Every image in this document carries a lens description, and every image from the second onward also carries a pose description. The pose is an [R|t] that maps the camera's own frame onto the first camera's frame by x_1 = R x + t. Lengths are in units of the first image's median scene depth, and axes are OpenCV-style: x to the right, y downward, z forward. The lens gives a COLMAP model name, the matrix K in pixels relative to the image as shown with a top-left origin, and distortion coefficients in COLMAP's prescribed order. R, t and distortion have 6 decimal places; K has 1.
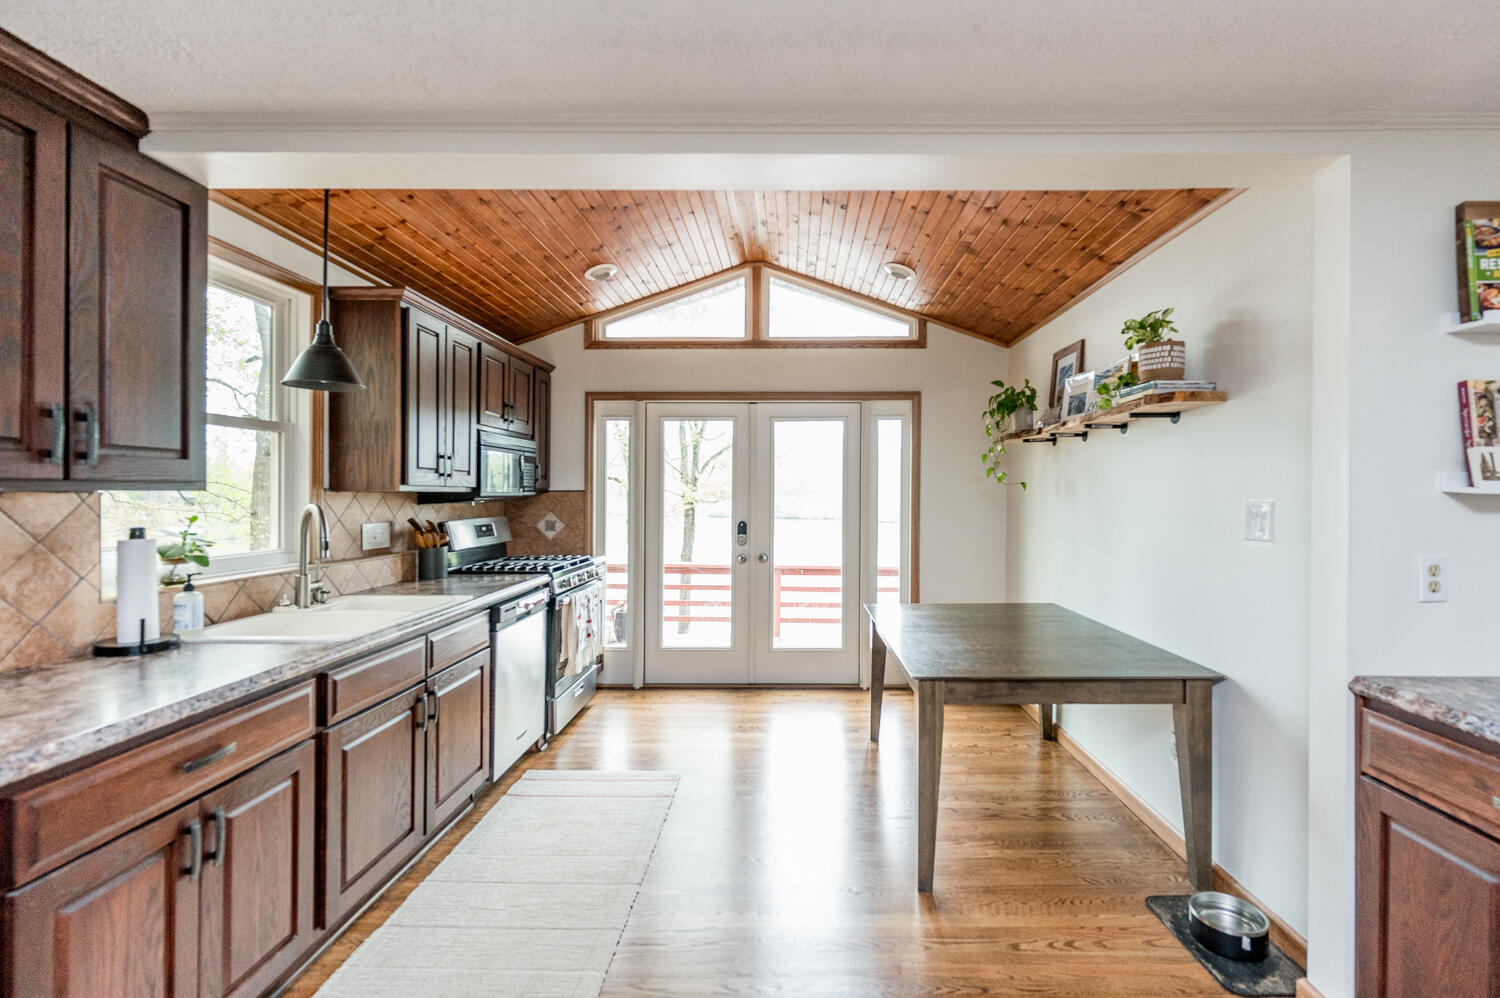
lens RADIAL K [[665.4, 0, 782.4], [0, 665.4, 498.3], [0, 0, 1]] dist [-0.009824, -0.000317]
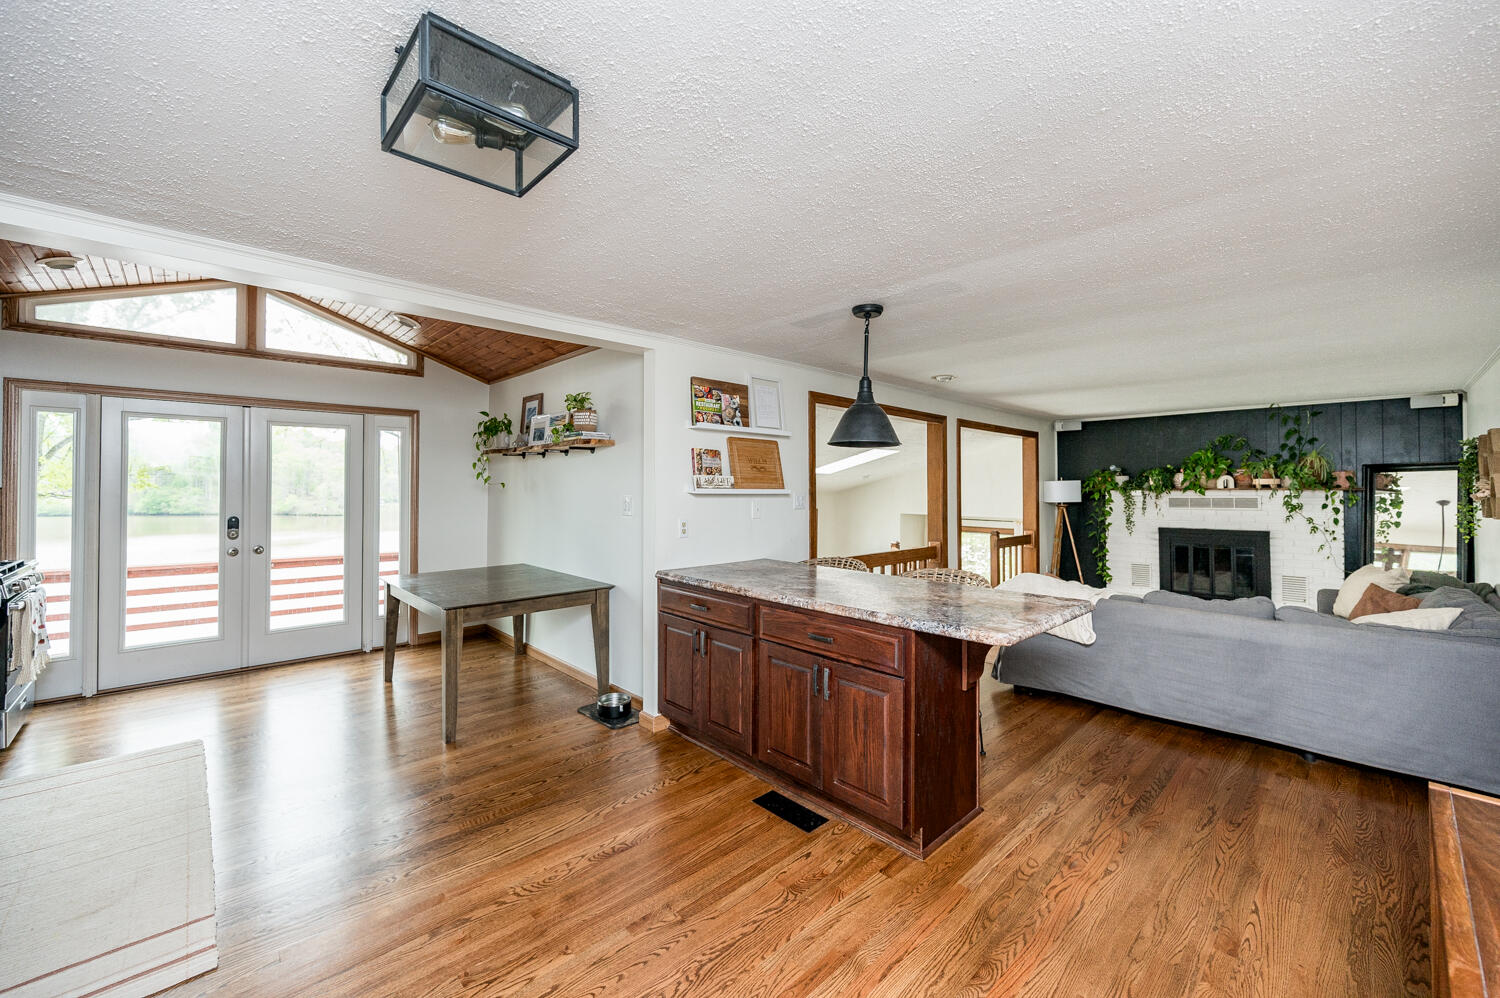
lens RADIAL K [[595.9, 0, 747.7], [0, 595.9, 480.6], [0, 0, 1]] dist [-0.000259, -0.000096]
pose [[0.719355, 0.007232, 0.694605, -0.188331], [0.003646, 0.999893, -0.014186, -0.010345], [-0.694634, 0.012737, 0.719251, -0.374378]]
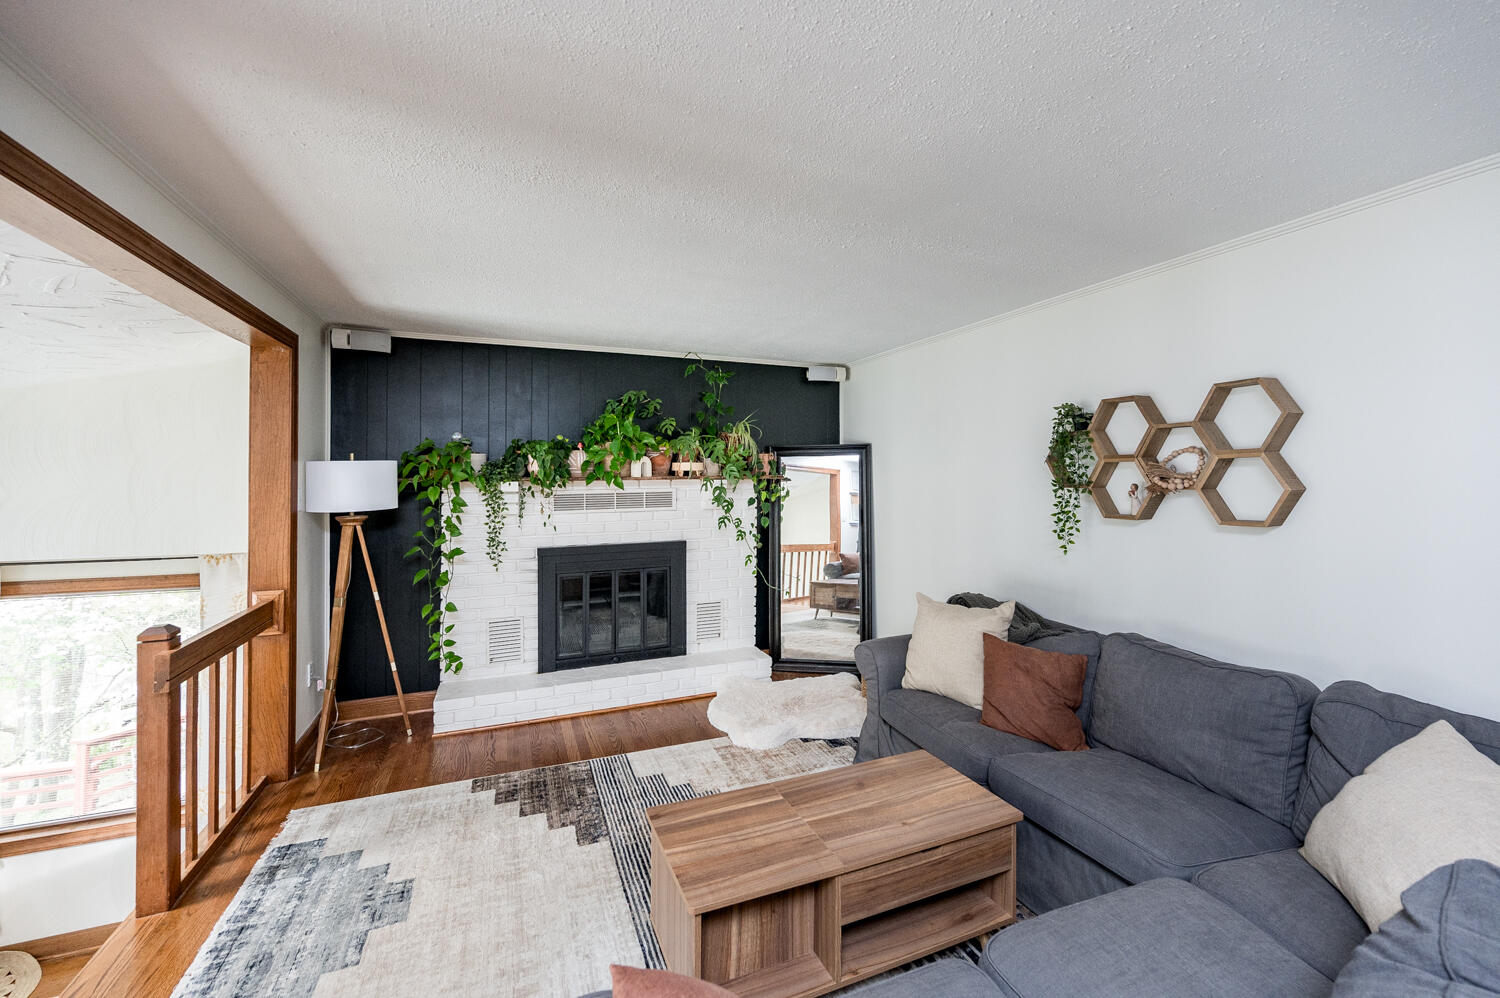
lens RADIAL K [[600.8, 0, 757.8], [0, 600.8, 473.5], [0, 0, 1]] dist [-0.001384, -0.000313]
pose [[-0.391530, 0.002008, 0.920163, 1.051736], [0.004518, 0.999990, -0.000259, -0.012952], [-0.920154, 0.004056, -0.391535, 0.187331]]
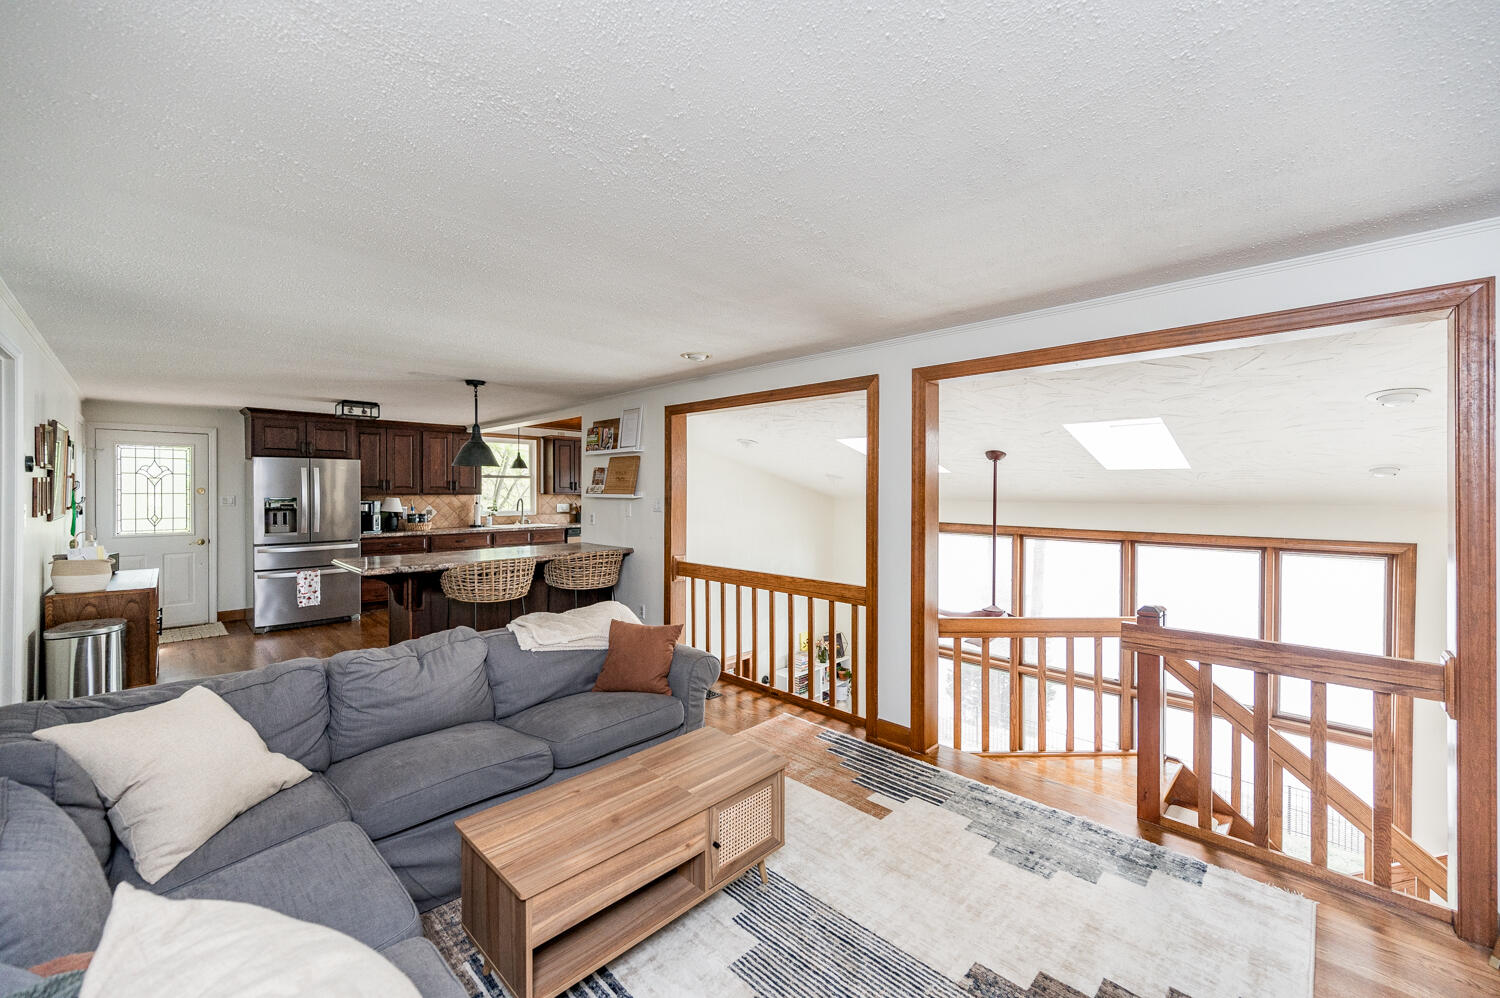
lens RADIAL K [[589.5, 0, 752.2], [0, 589.5, 495.6], [0, 0, 1]] dist [-0.002346, -0.000304]
pose [[0.721290, 0.004067, -0.692621, 1.991811], [-0.005435, 0.999985, 0.000212, -0.008811], [0.692611, 0.003612, 0.721302, -0.421297]]
